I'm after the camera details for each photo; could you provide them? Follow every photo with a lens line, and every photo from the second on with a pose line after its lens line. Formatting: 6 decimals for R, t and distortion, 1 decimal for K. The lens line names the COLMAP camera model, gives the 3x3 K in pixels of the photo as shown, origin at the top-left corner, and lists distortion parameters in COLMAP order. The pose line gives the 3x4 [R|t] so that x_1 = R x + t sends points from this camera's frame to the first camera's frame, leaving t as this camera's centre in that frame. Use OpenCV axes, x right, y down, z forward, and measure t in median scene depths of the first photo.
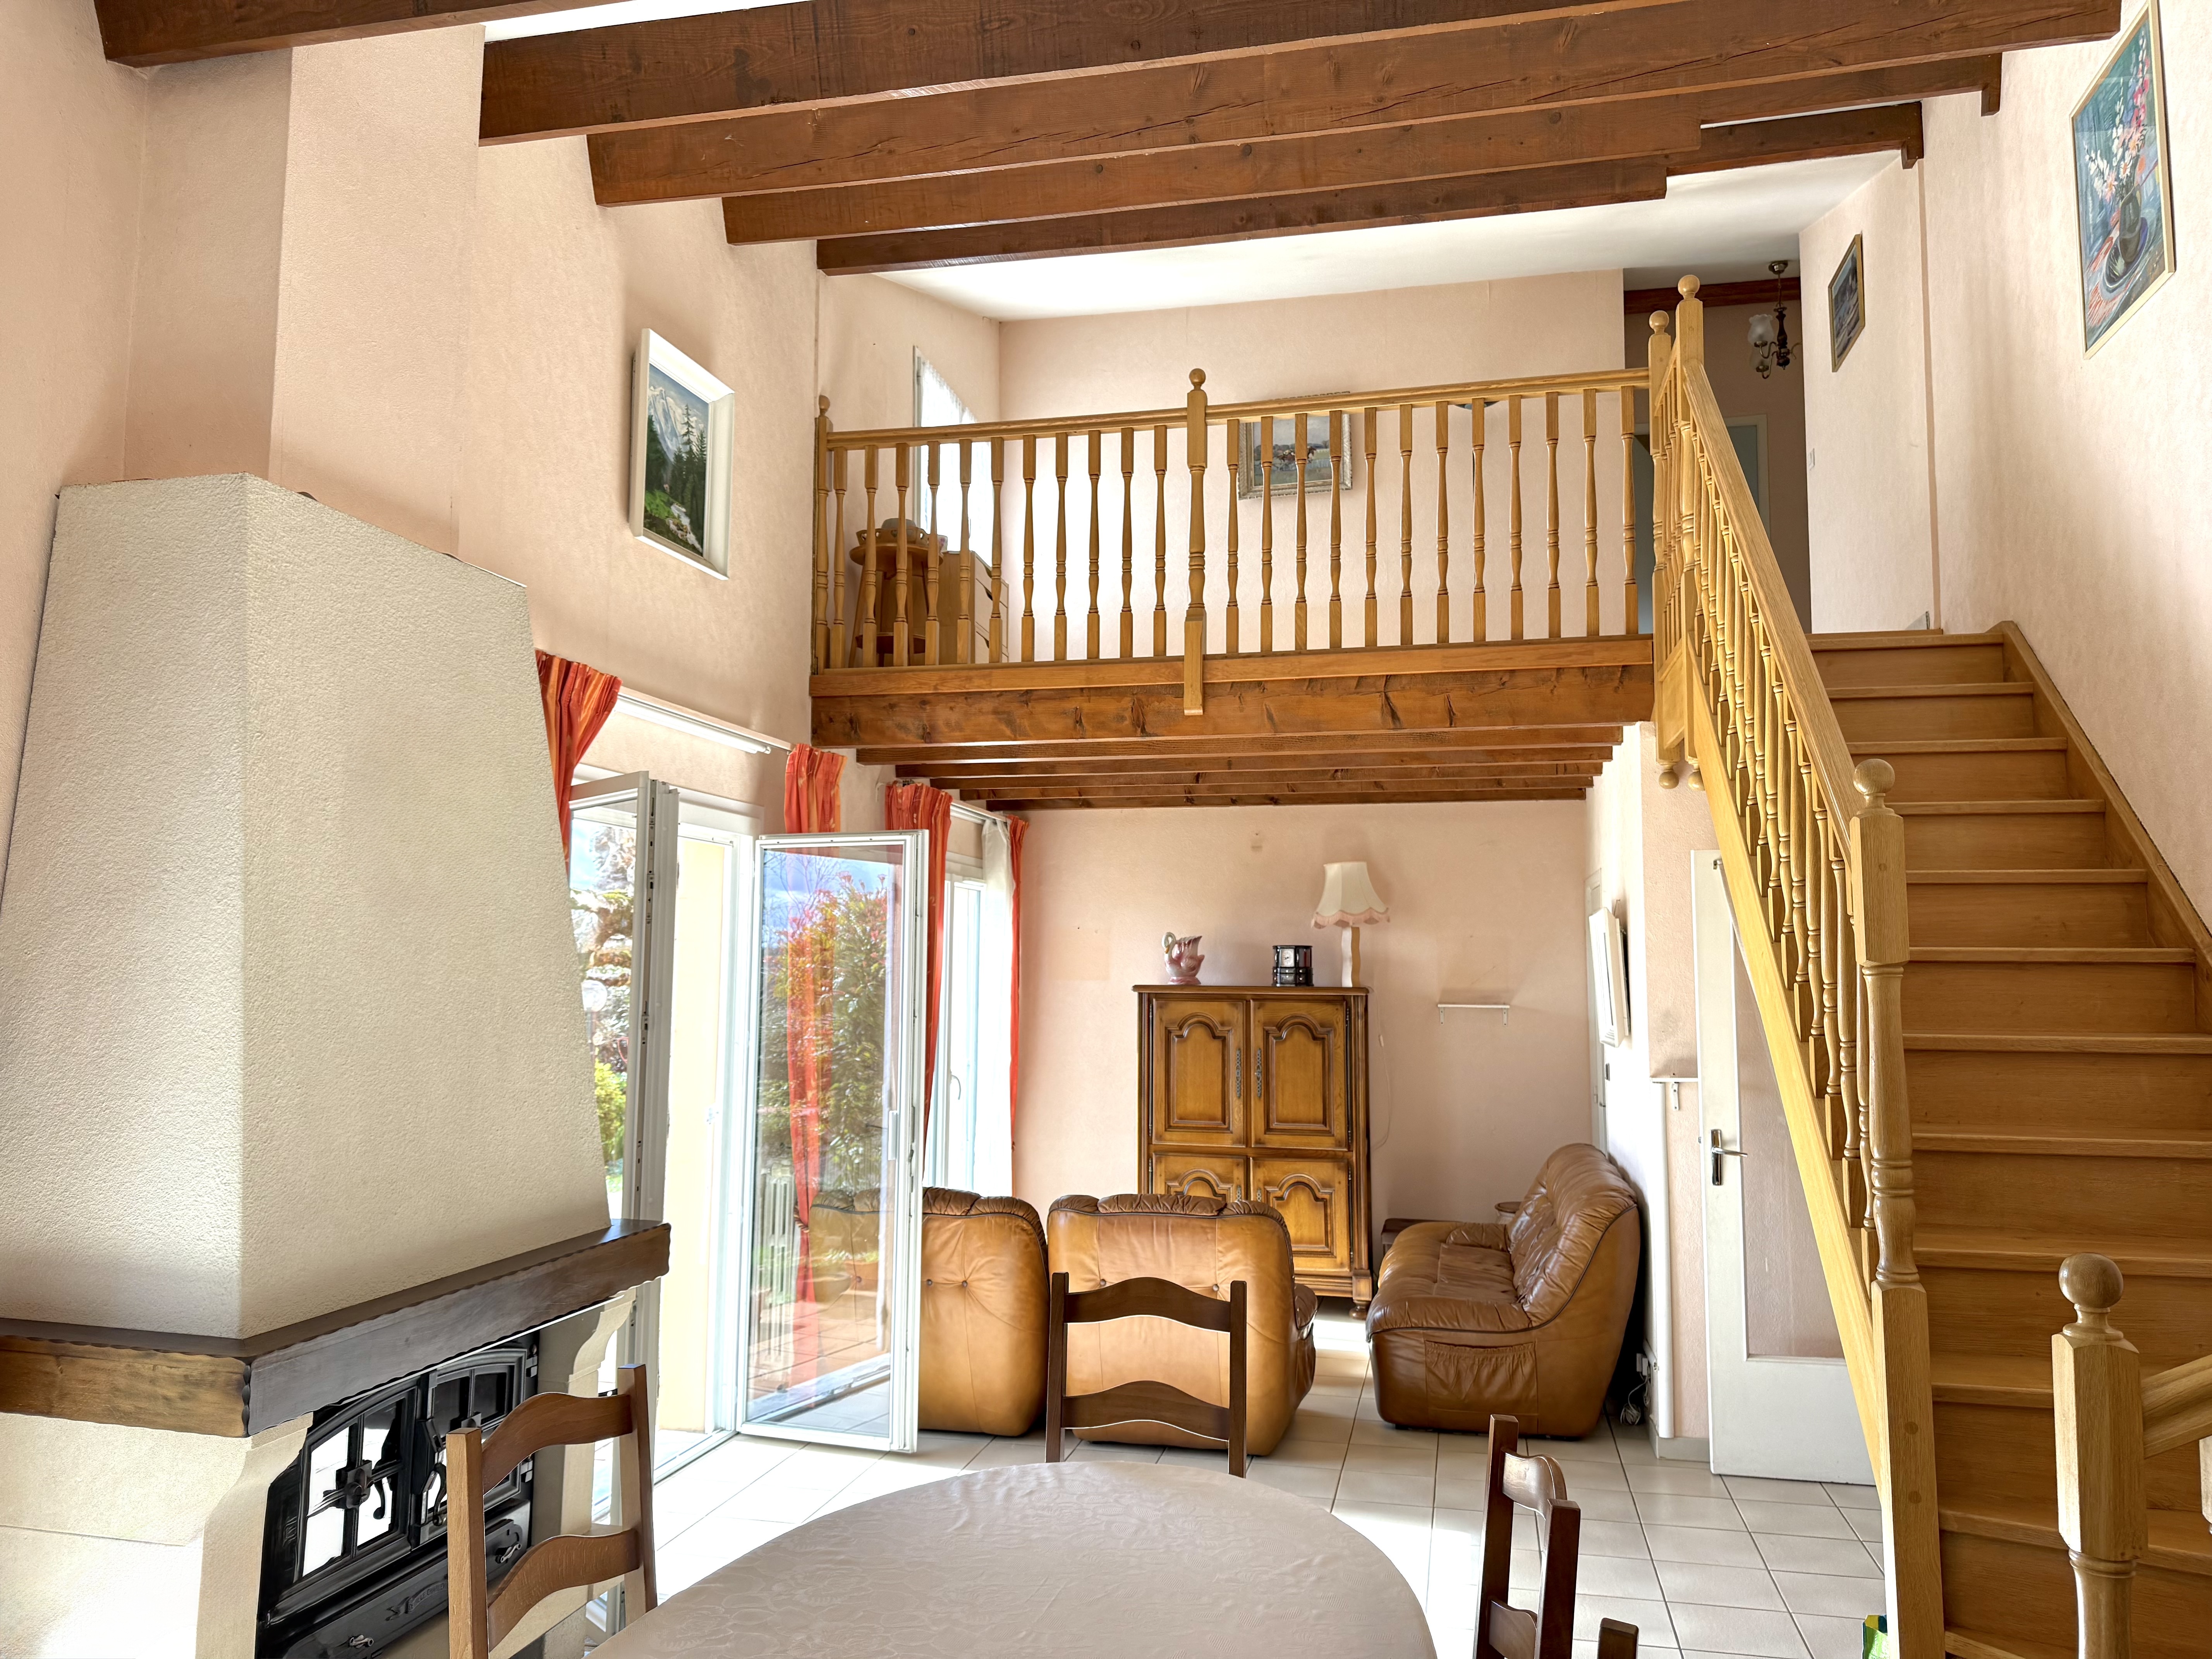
lens RADIAL K [[1541.8, 0, 1106.0], [0, 1541.8, 829.5], [0, 0, 1]] dist [0.144141, -0.161986]
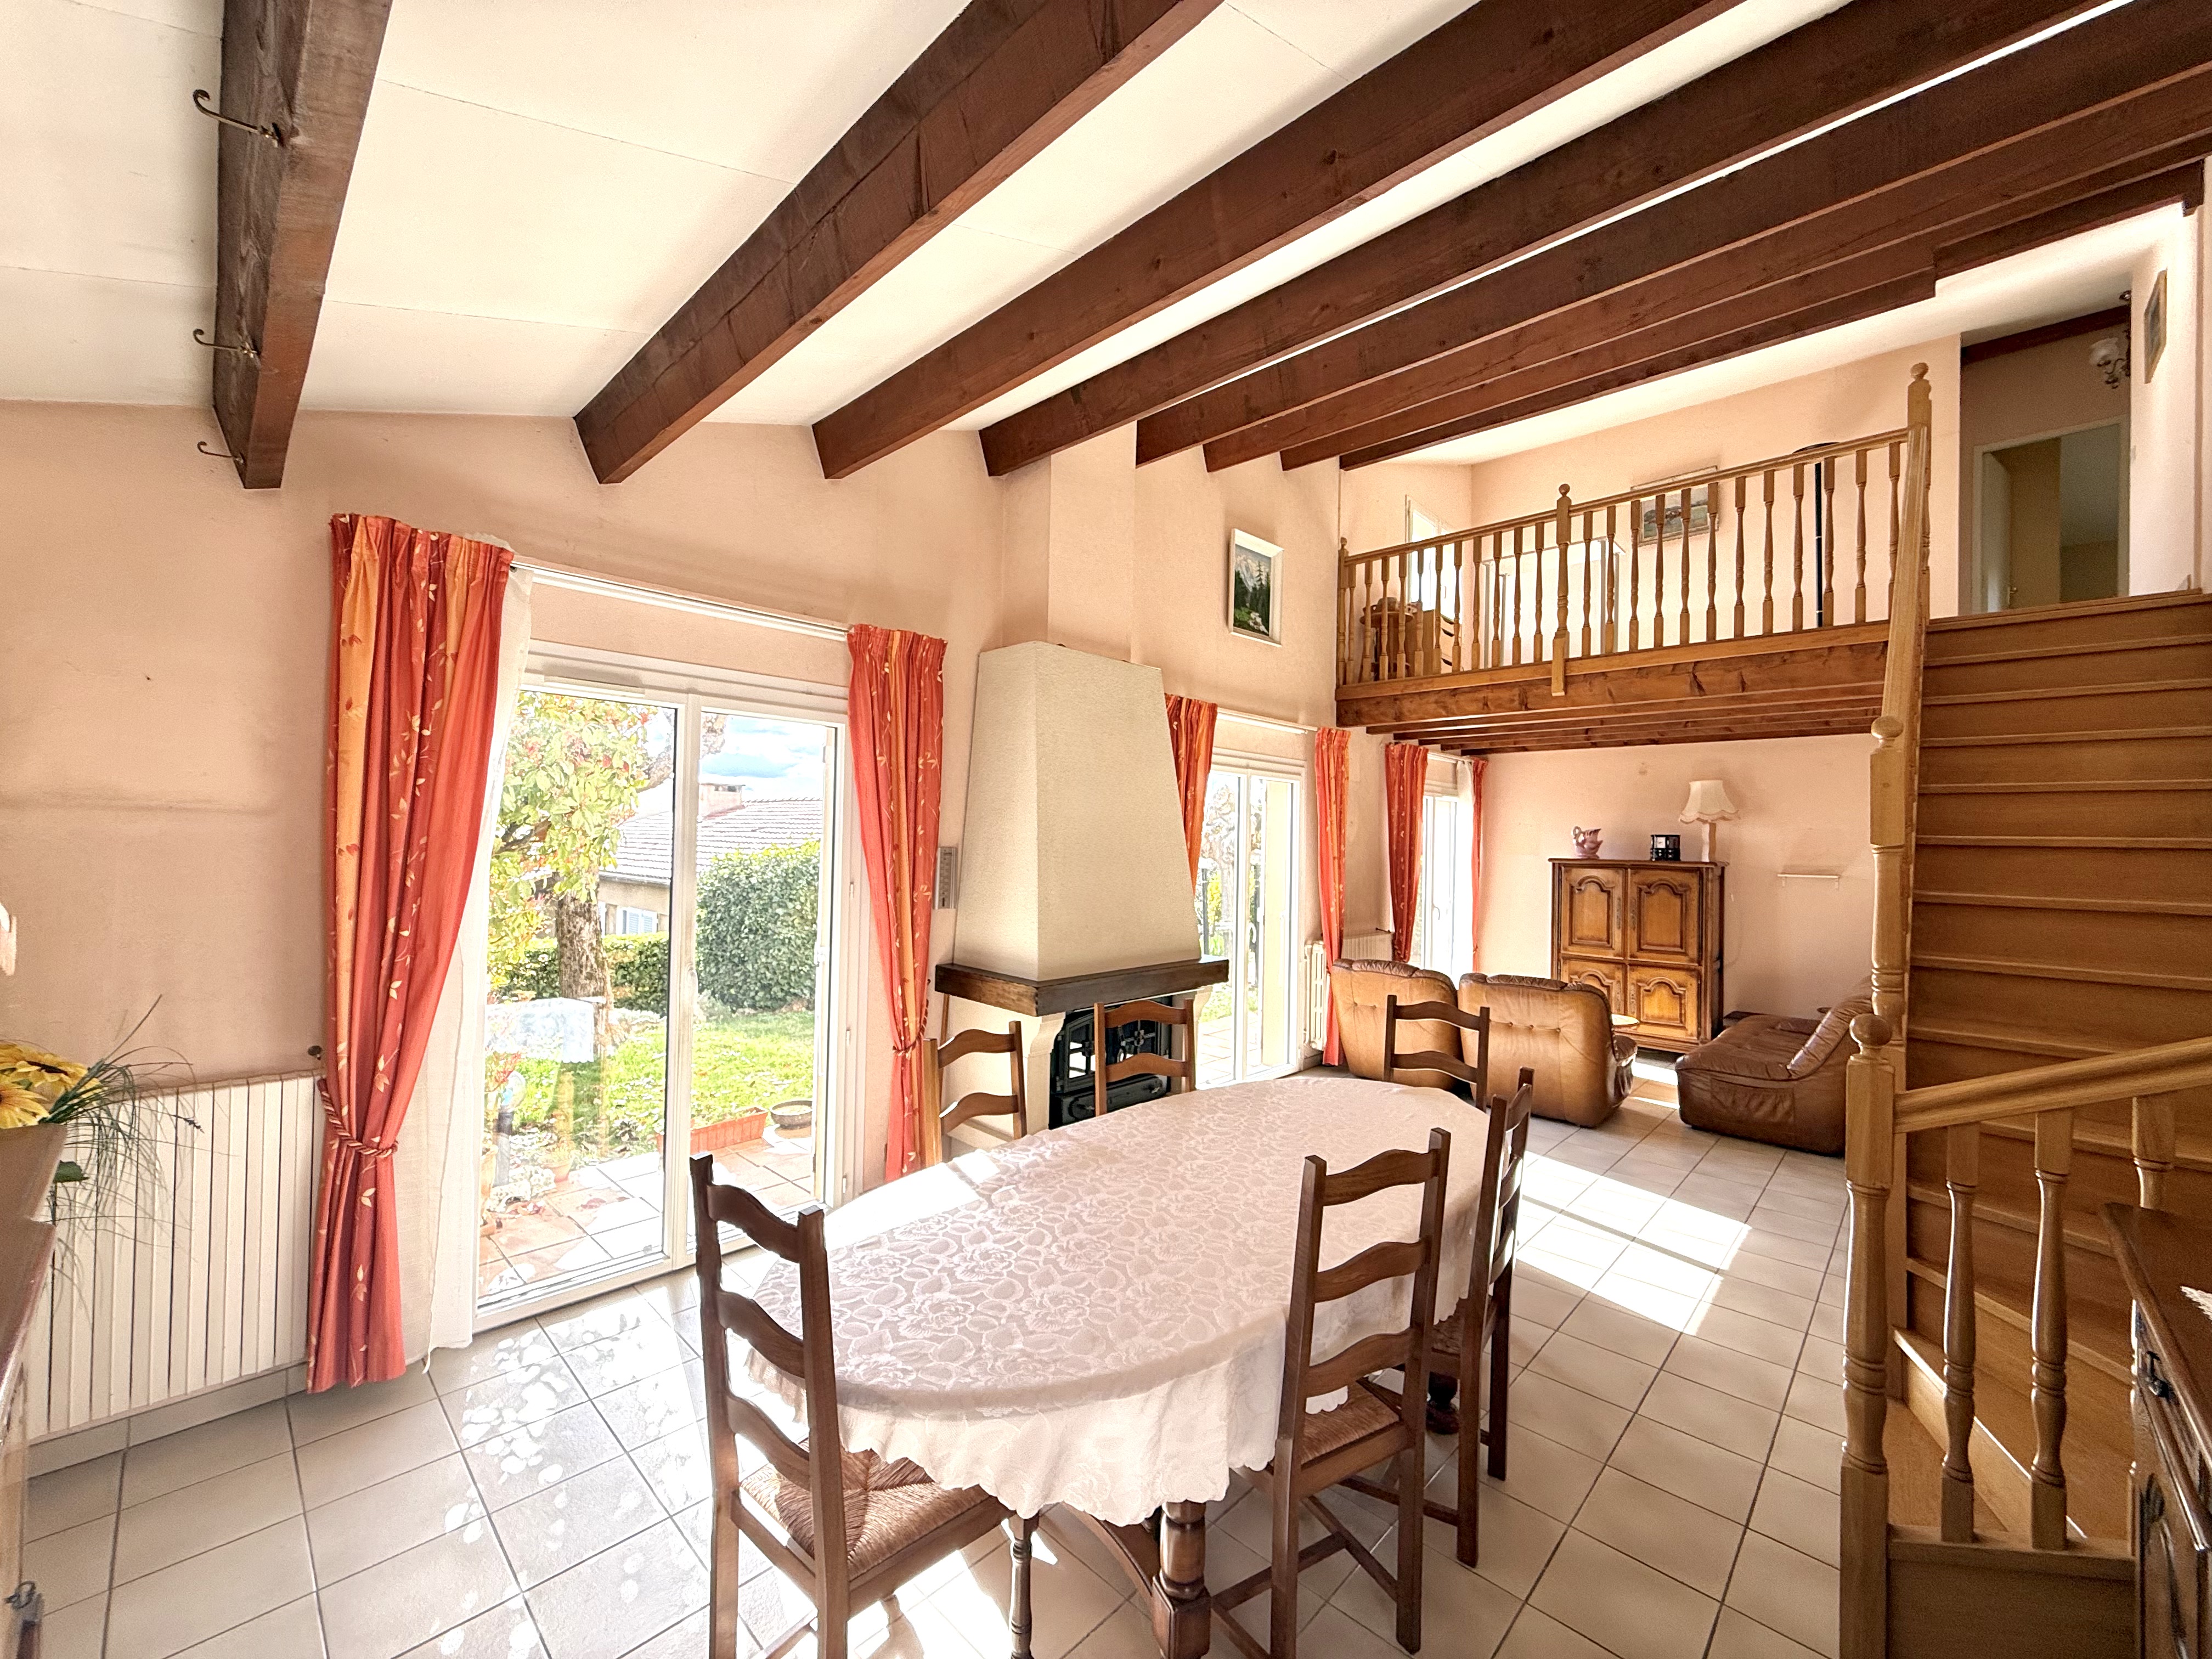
lens RADIAL K [[880.9, 0, 1106.0], [0, 880.9, 829.5], [0, 0, 1]] dist [0.001143, 0.006416]
pose [[0.856482, 0.003531, -0.516165, 0.125503], [0.033299, 0.997516, 0.062077, -0.005942], [0.515102, -0.070355, 0.854236, -0.067604]]
